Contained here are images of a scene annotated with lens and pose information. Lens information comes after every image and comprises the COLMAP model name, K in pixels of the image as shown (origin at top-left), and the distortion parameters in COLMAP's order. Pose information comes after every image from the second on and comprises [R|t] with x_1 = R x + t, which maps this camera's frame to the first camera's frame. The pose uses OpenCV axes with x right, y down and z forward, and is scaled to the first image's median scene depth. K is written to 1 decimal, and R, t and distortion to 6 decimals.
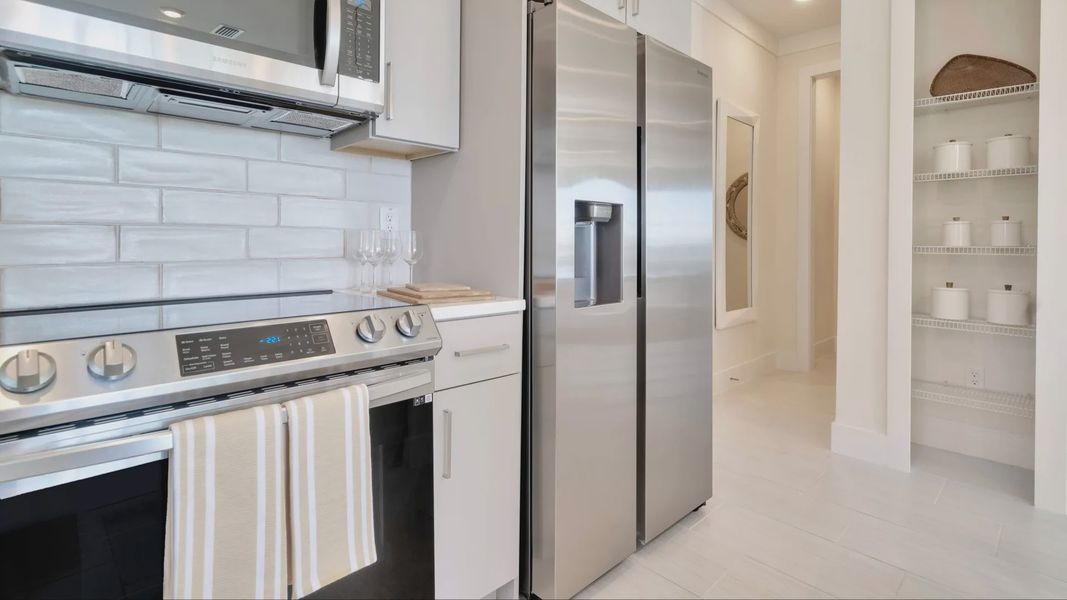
lens RADIAL K [[507.6, 0, 538.5], [0, 507.6, 240.0], [0, 0, 1]] dist [0.002474, 0.000411]
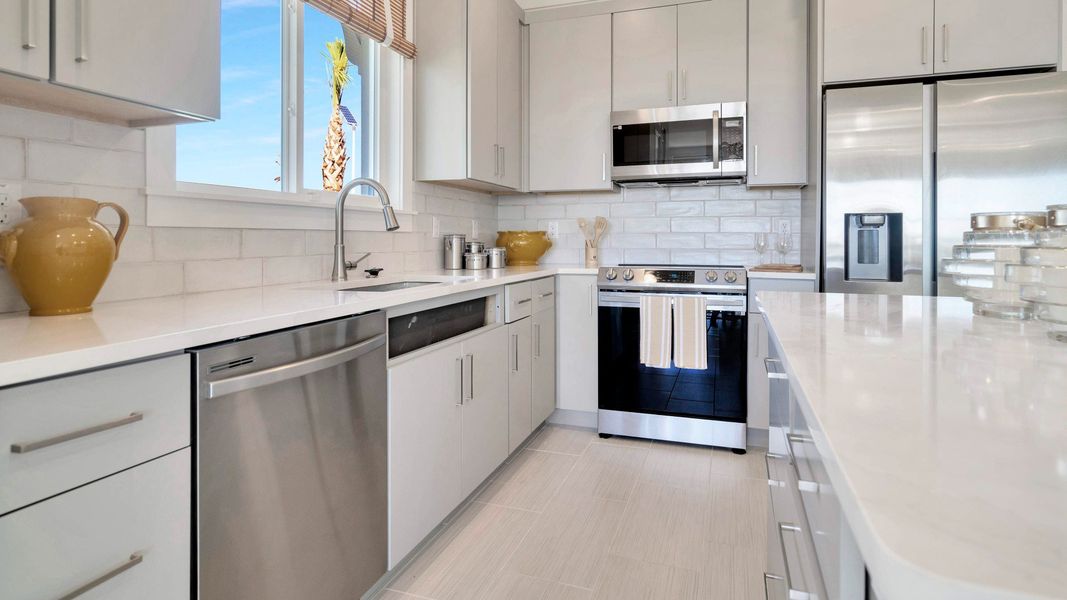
lens RADIAL K [[558.7, 0, 538.2], [0, 558.7, 238.4], [0, 0, 1]] dist [0.001446, 0.000378]
pose [[0.448917, -0.006796, -0.893547, 1.345942], [0.002401, 0.999977, -0.006399, 0.010004], [0.893570, 0.000728, 0.448923, -0.737218]]
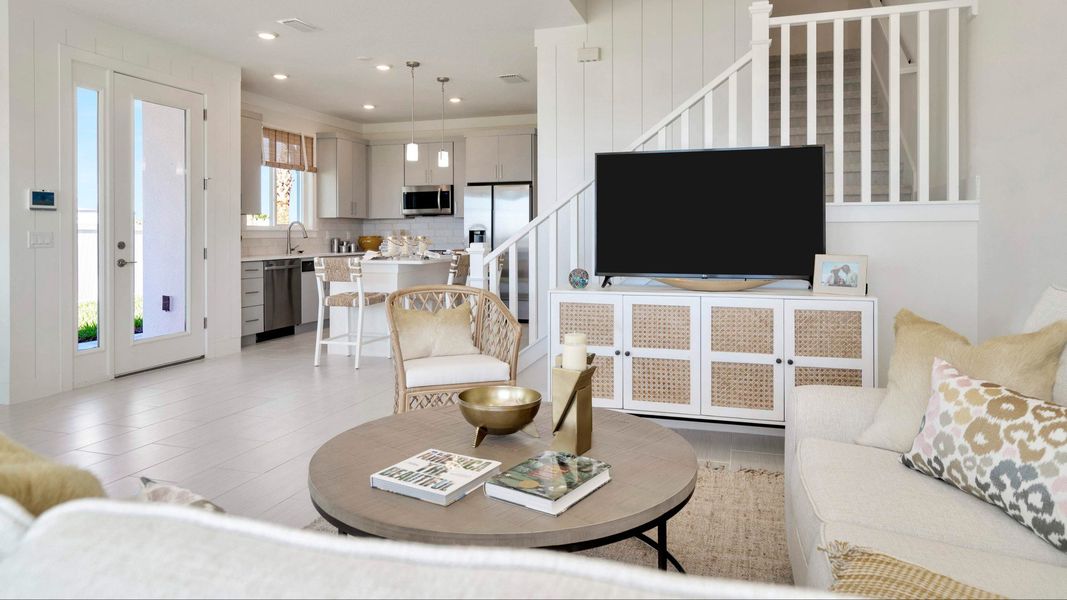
lens RADIAL K [[651.0, 0, 536.2], [0, 651.0, 231.4], [0, 0, 1]] dist [0.001273, 0.000327]
pose [[0.470125, -0.011489, -0.882525, 6.074893], [0.006008, 0.999934, -0.009818, -0.011412], [0.882579, -0.000687, 0.470163, -1.342600]]
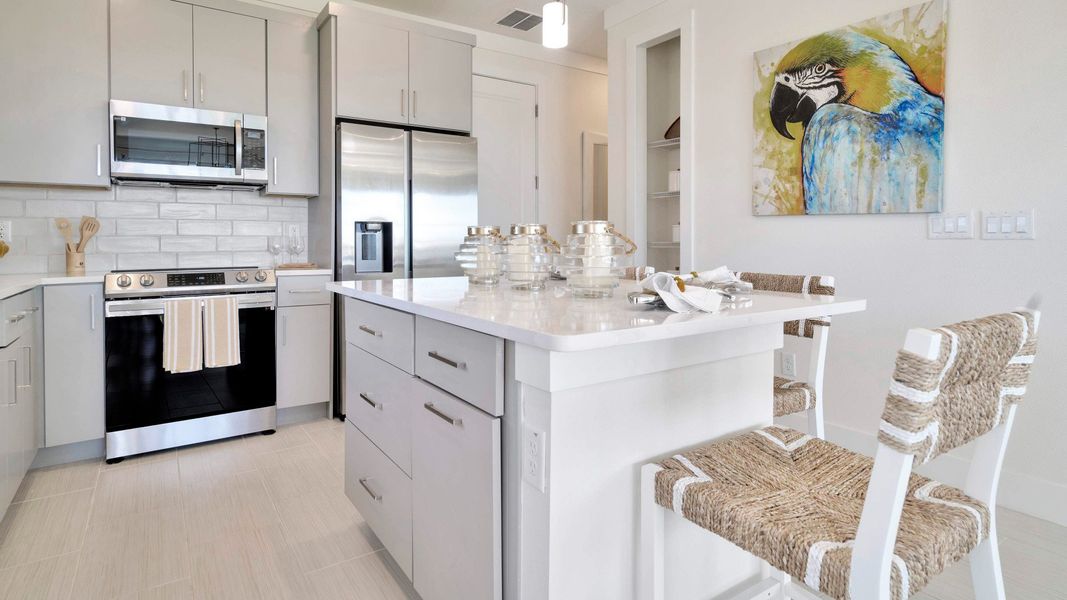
lens RADIAL K [[558.7, 0, 538.2], [0, 558.7, 238.4], [0, 0, 1]] dist [0.001446, 0.000378]
pose [[0.986076, -0.011098, -0.165924, 1.308228], [0.010475, 0.999934, -0.004630, 0.009979], [0.165965, 0.002828, 0.986128, -1.240492]]
